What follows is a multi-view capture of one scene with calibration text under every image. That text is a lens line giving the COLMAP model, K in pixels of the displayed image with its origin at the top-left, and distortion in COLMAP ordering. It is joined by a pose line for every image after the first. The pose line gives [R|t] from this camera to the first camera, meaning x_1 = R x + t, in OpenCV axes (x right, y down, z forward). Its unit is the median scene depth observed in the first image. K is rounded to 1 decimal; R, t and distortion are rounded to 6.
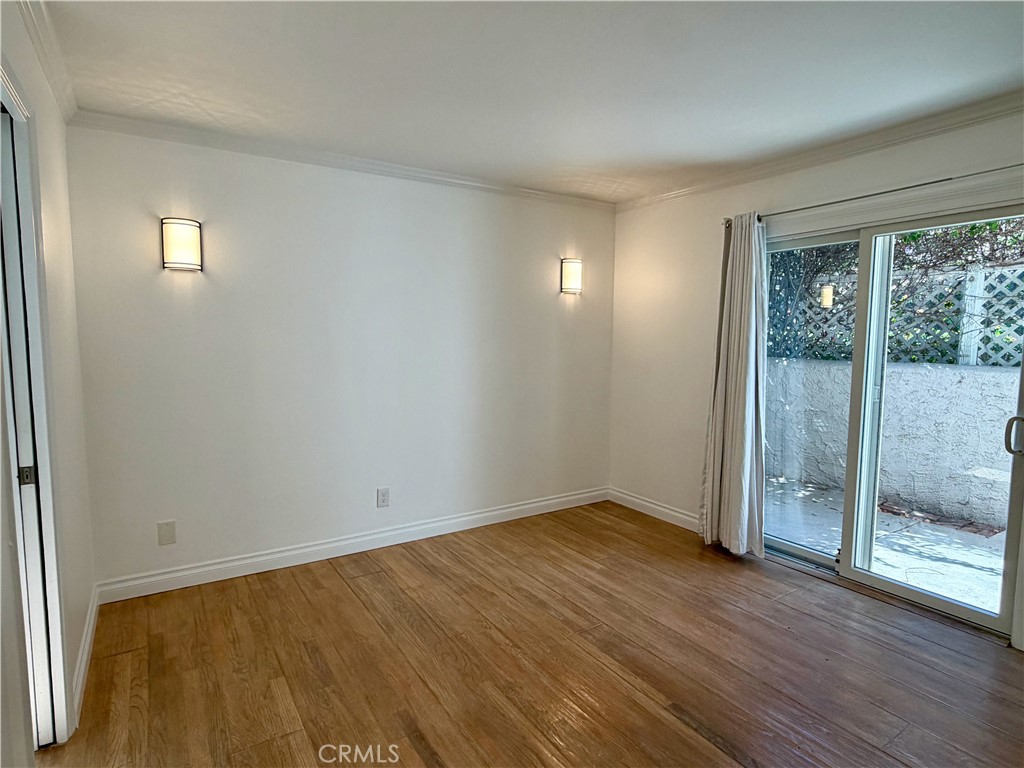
lens RADIAL K [[550.7, 0, 519.3], [0, 550.7, 390.2], [0, 0, 1]] dist [0.002950, -0.002318]
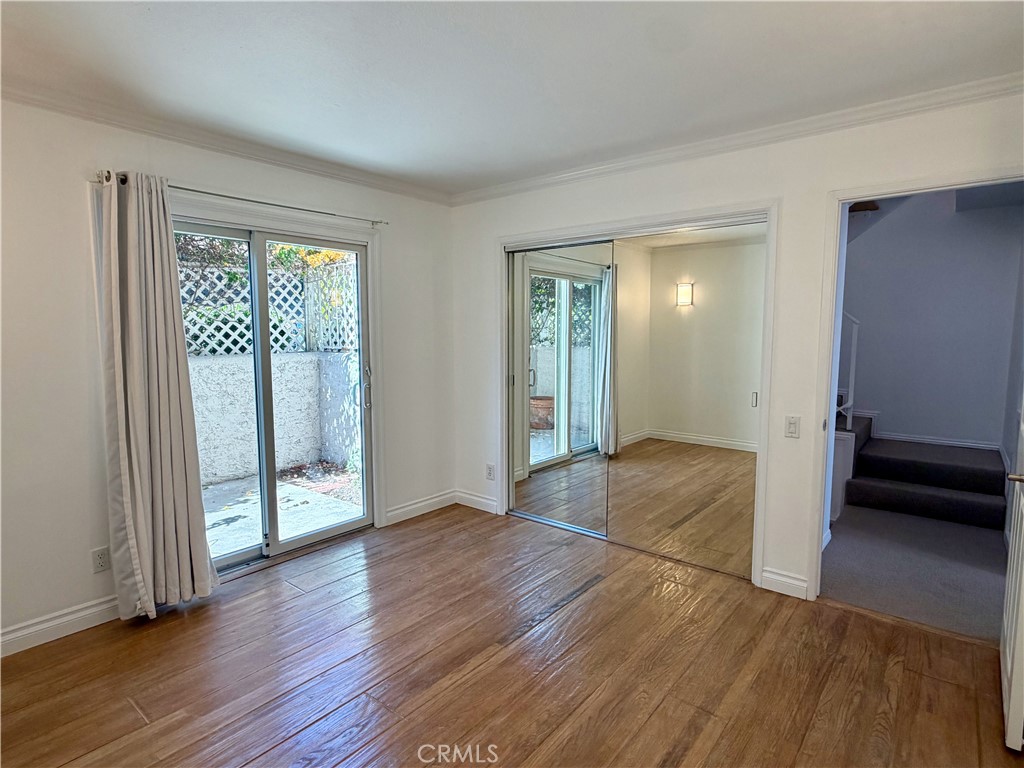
lens RADIAL K [[550.7, 0, 508.9], [0, 550.7, 382.6], [0, 0, 1]] dist [0.002950, -0.002318]
pose [[-0.314529, -0.086336, 0.945313, -0.680594], [0.087868, 0.988932, 0.119556, -0.103447], [-0.945172, 0.120667, -0.303462, 1.083640]]
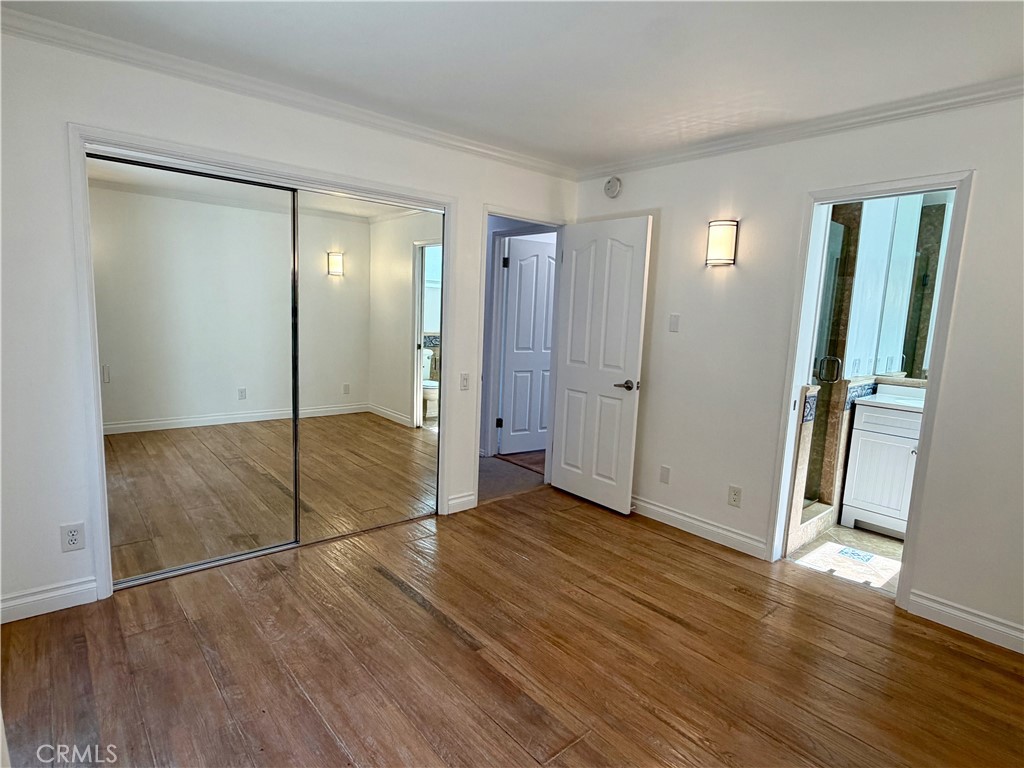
lens RADIAL K [[550.7, 0, 520.8], [0, 550.7, 378.4], [0, 0, 1]] dist [0.002950, -0.002318]
pose [[-0.989388, -0.026071, -0.142943, 0.309720], [-0.058121, 0.972649, 0.224889, -0.176634], [0.133170, 0.230810, -0.963842, 1.657154]]
